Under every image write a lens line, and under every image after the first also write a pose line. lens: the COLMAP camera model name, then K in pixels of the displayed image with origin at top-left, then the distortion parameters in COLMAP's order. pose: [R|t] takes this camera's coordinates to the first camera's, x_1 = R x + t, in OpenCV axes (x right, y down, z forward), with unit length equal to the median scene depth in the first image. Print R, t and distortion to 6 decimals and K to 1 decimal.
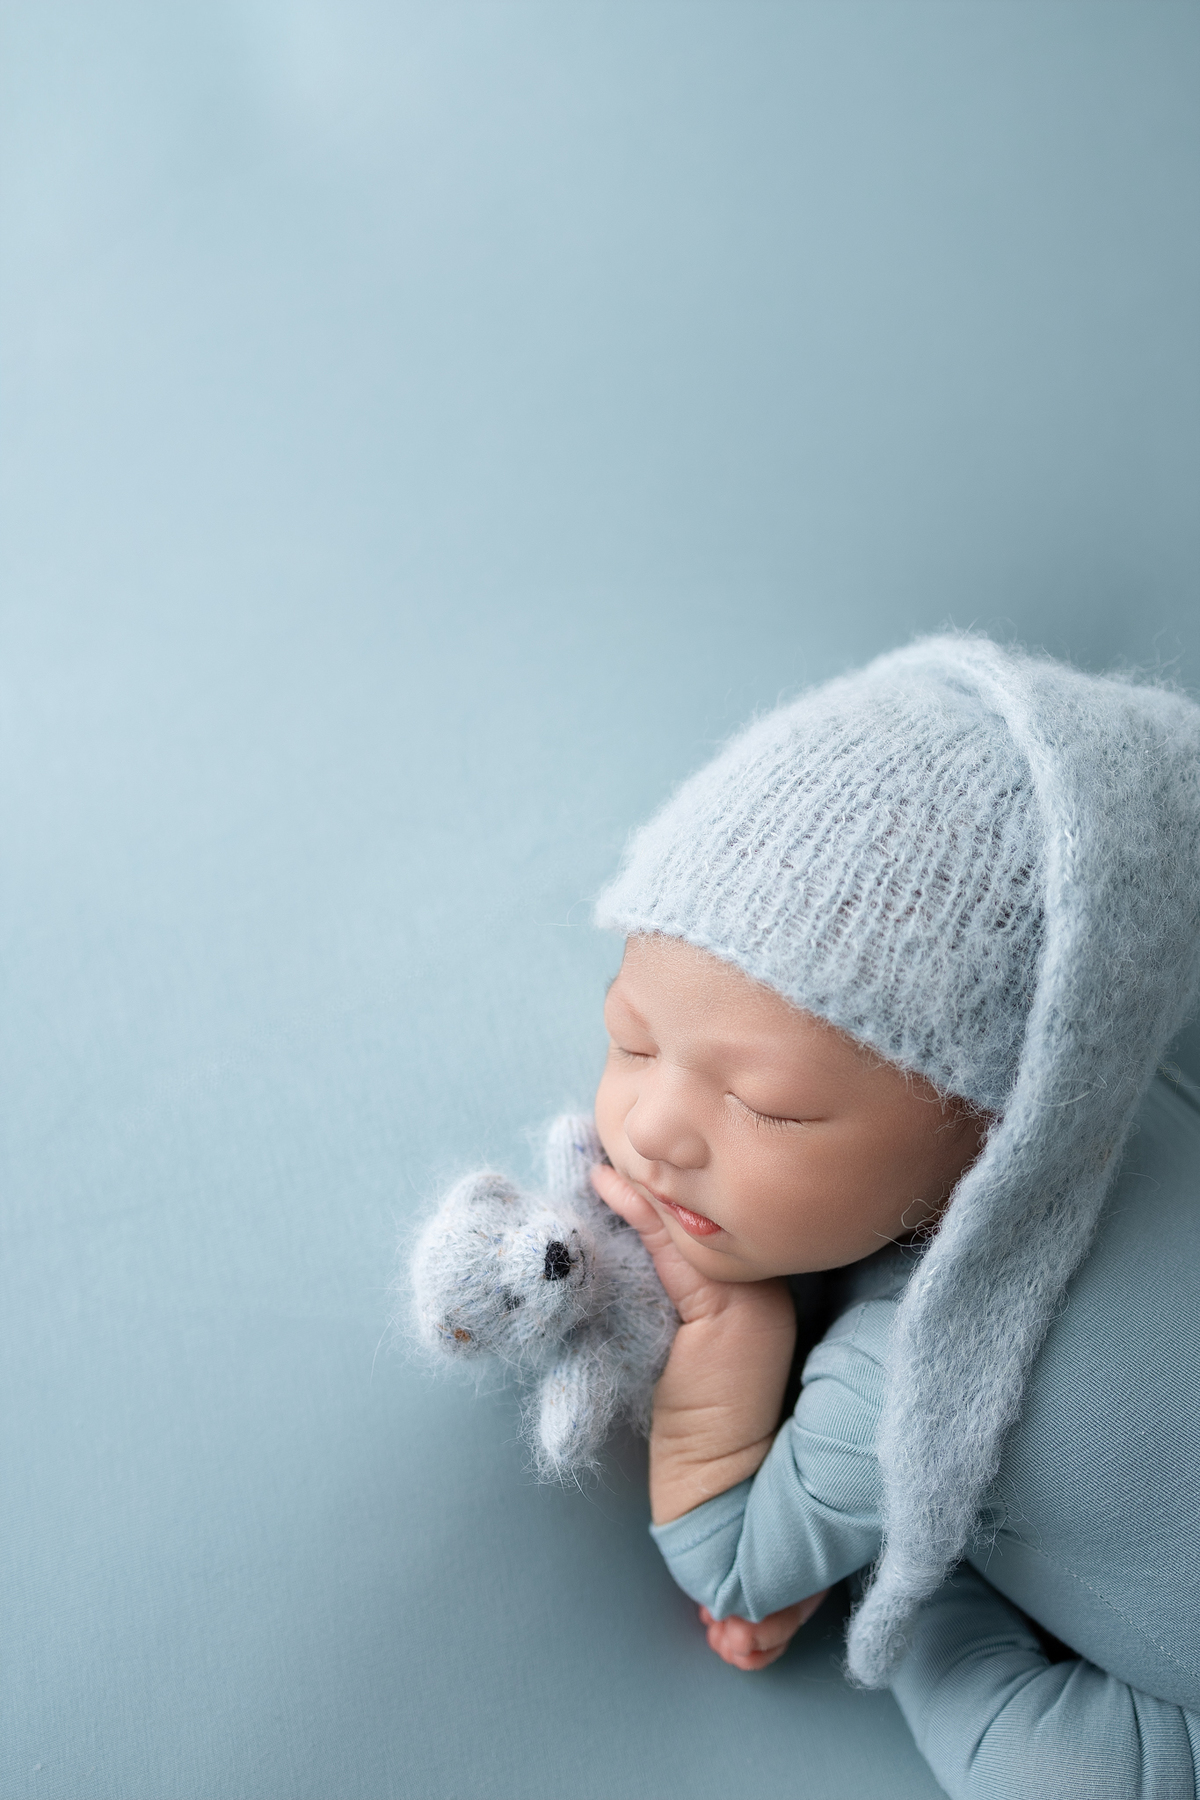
lens RADIAL K [[1907.3, 0, 599.6], [0, 1907.3, 886.1], [0, 0, 1]] dist [0.011715, 0.000000]
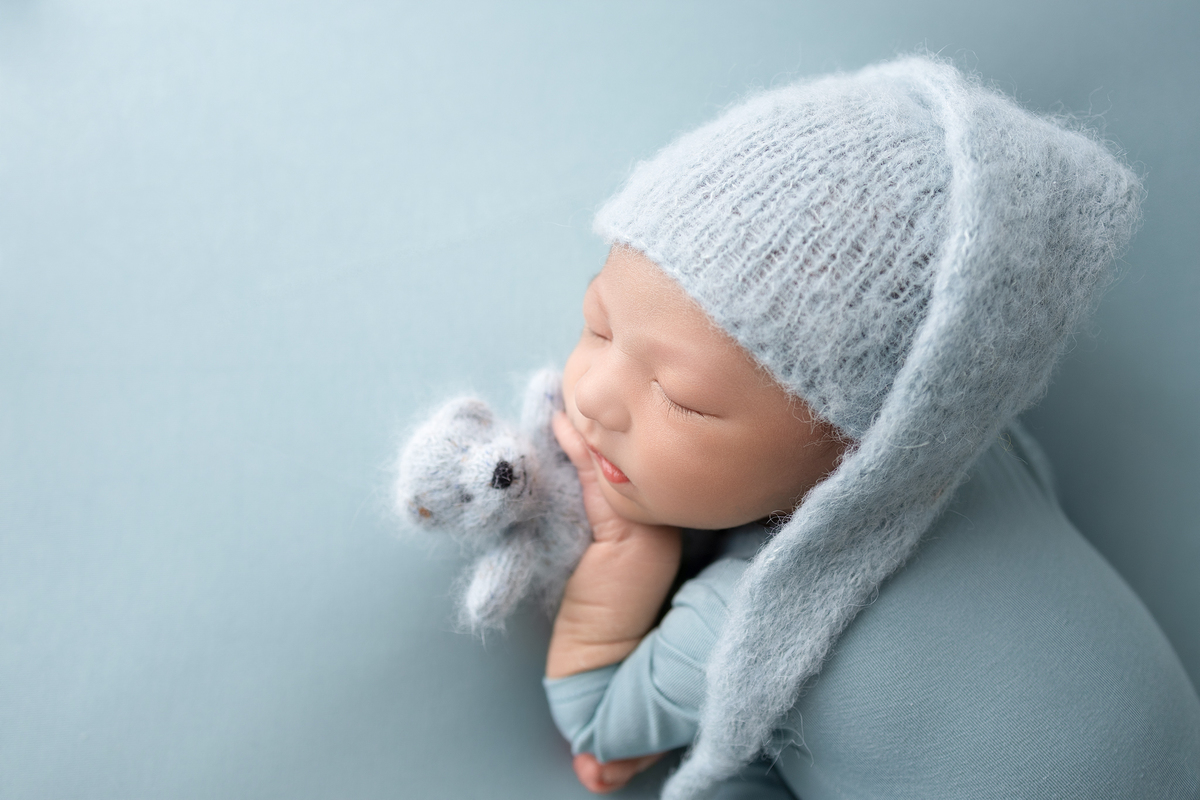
lens RADIAL K [[1271.5, 0, 596.3], [0, 1271.5, 404.2], [0, 0, 1]] dist [0.011715, 0.000000]
pose [[0.972293, 0.220926, -0.076409, 0.097021], [-0.207257, 0.965871, 0.155365, -0.000022], [0.108125, -0.135224, 0.984898, 0.154652]]
